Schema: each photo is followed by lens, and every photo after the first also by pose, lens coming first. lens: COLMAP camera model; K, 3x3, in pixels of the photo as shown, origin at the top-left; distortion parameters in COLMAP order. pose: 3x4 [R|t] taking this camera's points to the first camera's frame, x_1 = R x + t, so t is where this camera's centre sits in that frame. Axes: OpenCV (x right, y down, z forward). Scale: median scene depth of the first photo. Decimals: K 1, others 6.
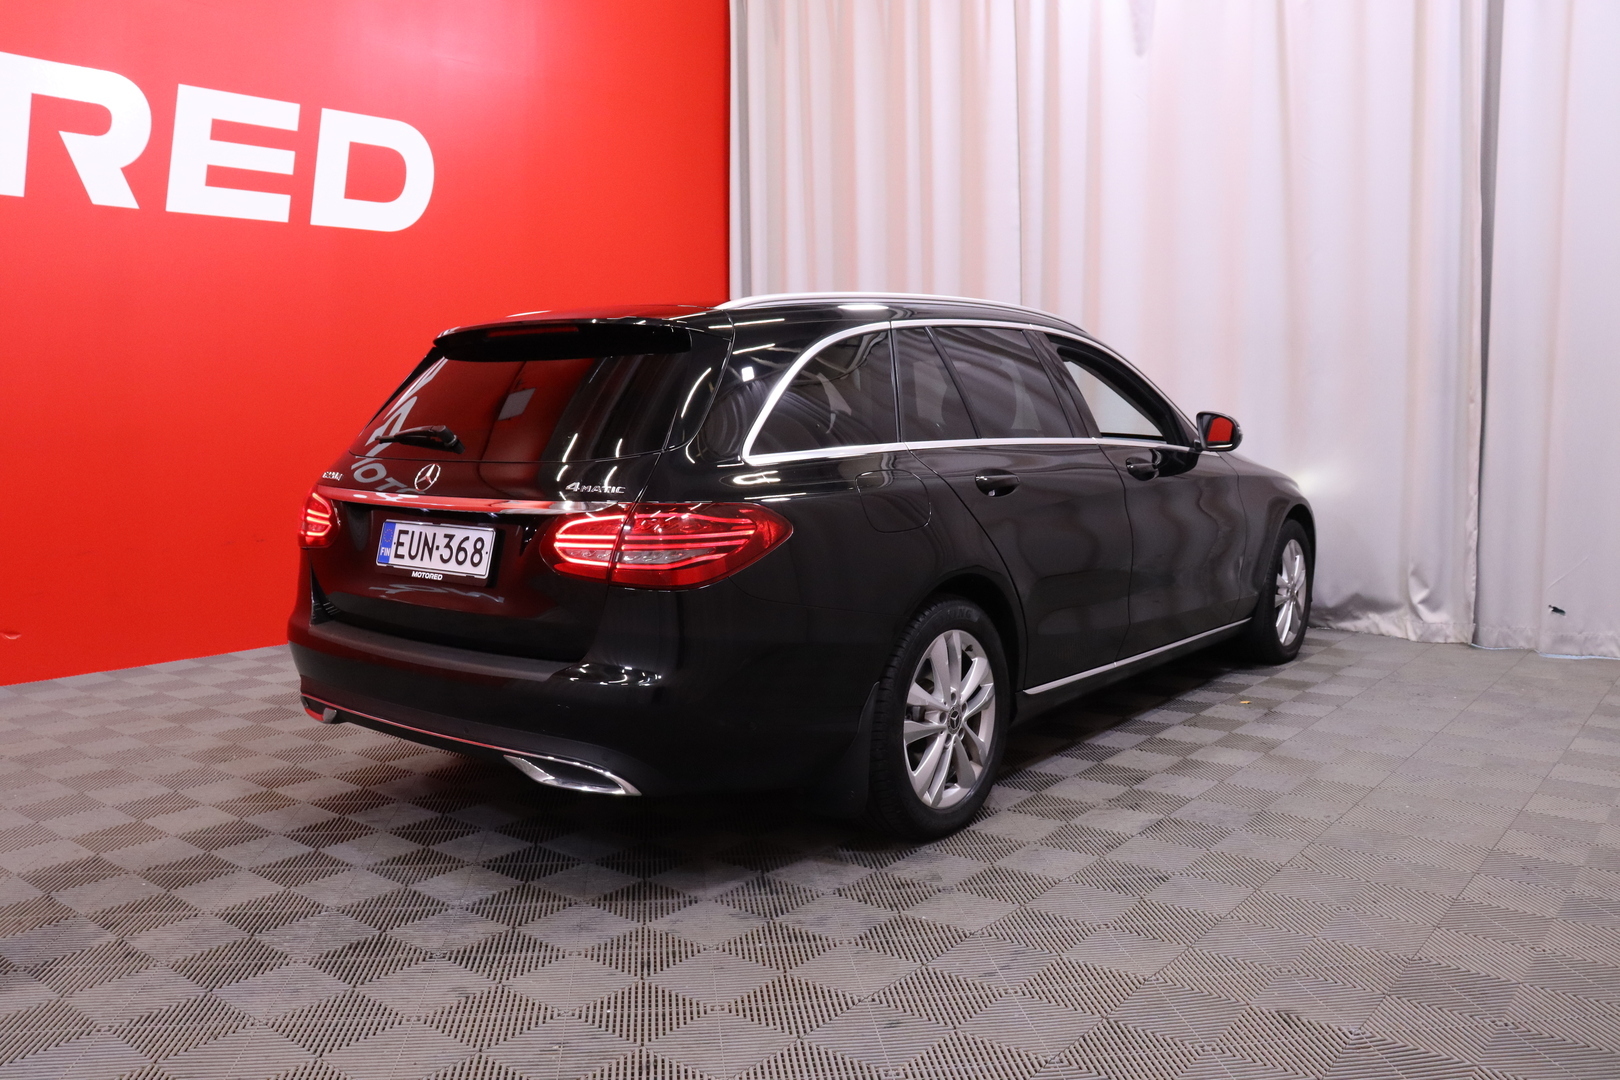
lens RADIAL K [[1374.3, 0, 810.0], [0, 1374.3, 540.0], [0, 0, 1]] dist [-0.106535, 0.006068]
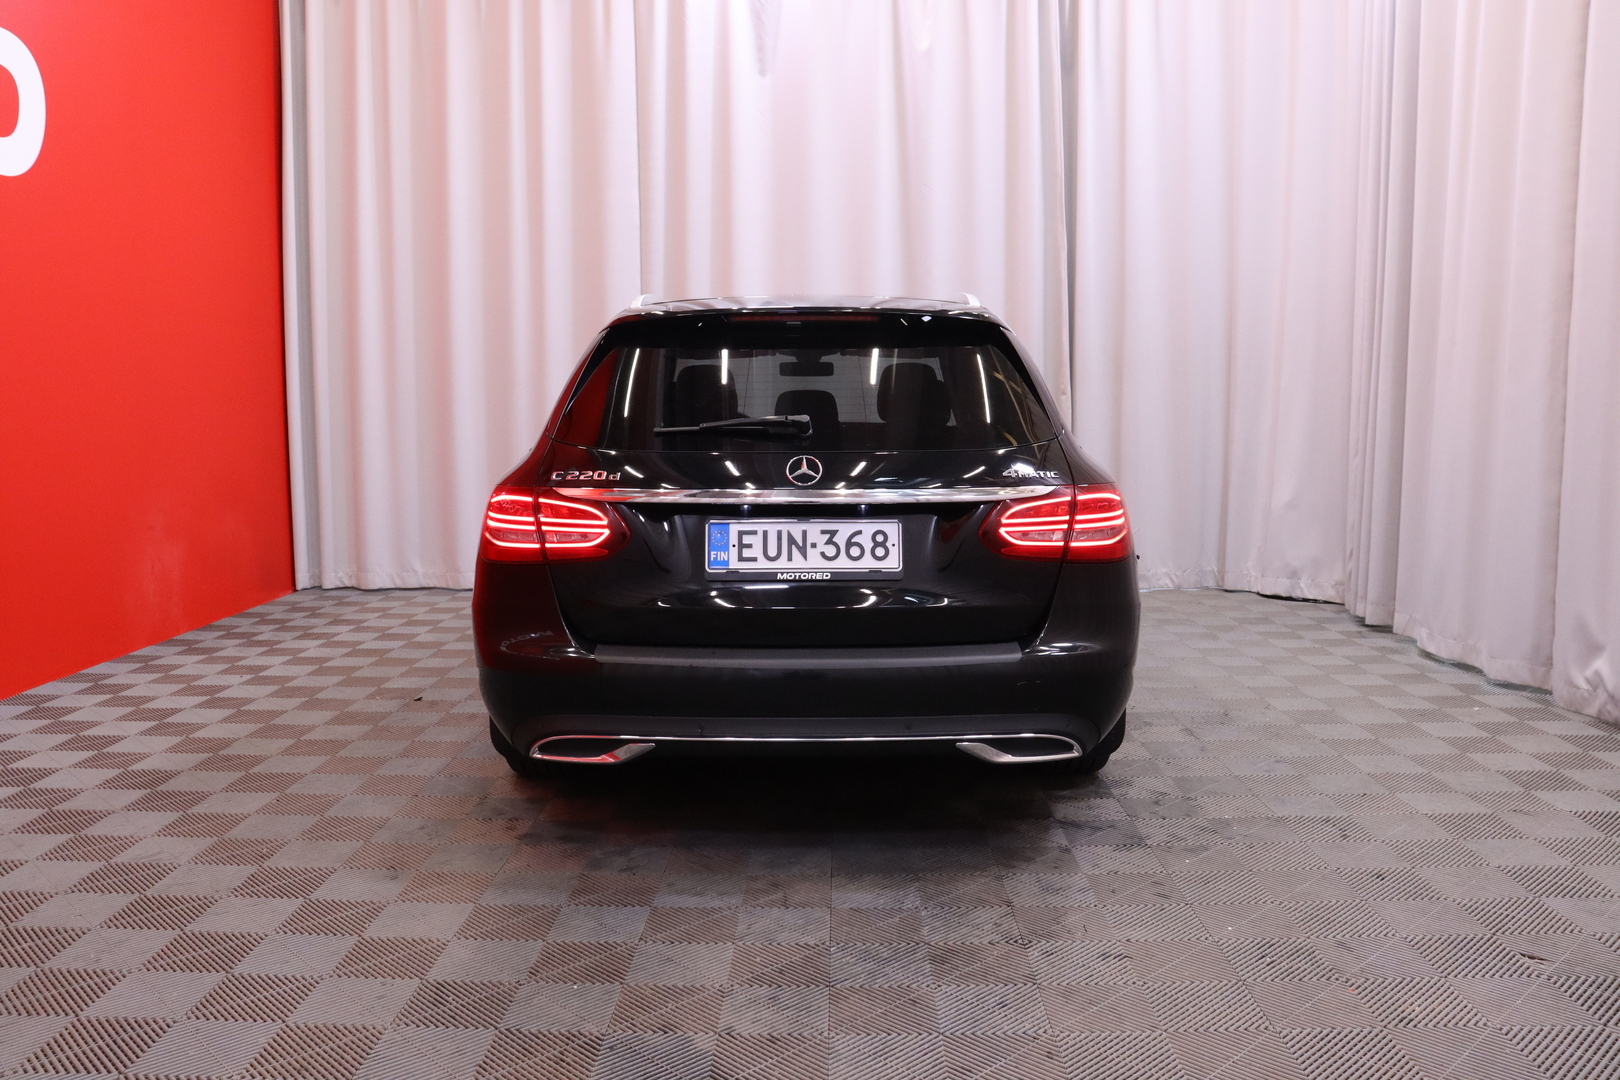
lens RADIAL K [[1350.3, 0, 810.0], [0, 1350.3, 540.0], [0, 0, 1]] dist [-0.093289, 0.007284]
pose [[0.785332, -0.067431, 0.615392, -0.851398], [0.064163, 0.997563, 0.027425, -0.023834], [-0.615741, 0.017948, 0.787744, 0.266104]]
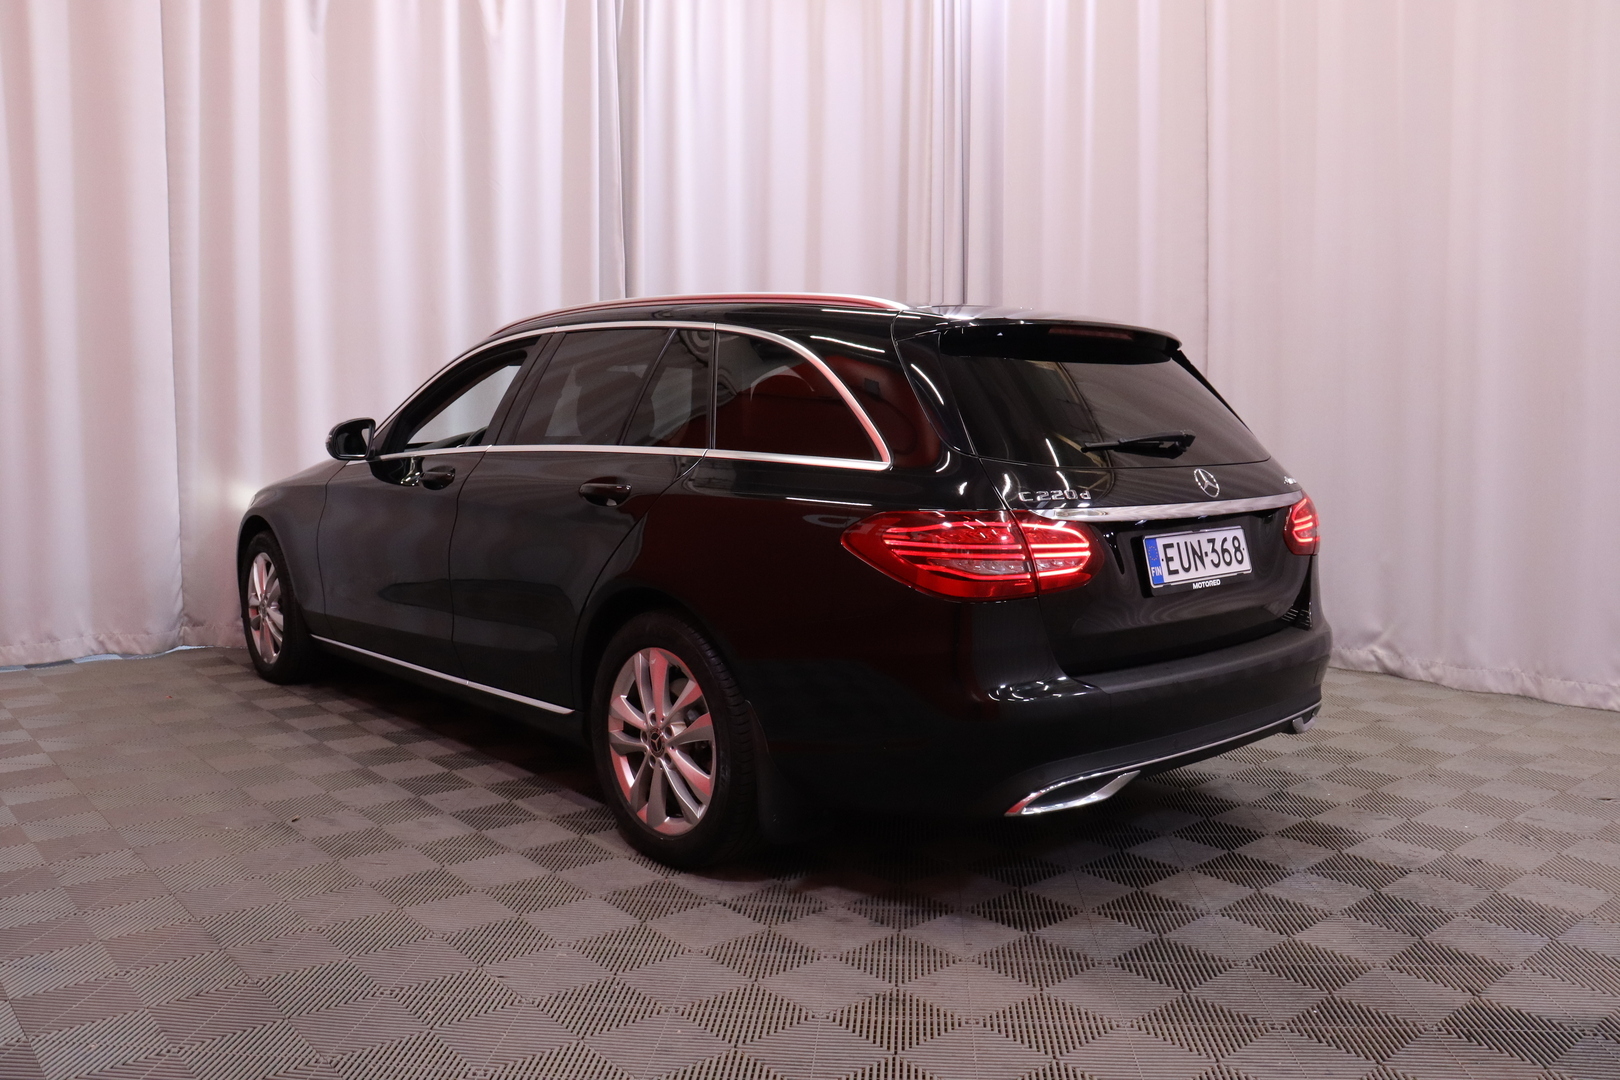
lens RADIAL K [[1374.3, 0, 810.0], [0, 1374.3, 540.0], [0, 0, 1]] dist [-0.106535, 0.006068]
pose [[0.152653, -0.090688, 0.984110, -1.283750], [0.097196, 0.992331, 0.076368, -0.107308], [-0.983489, 0.083994, 0.160297, 1.124734]]
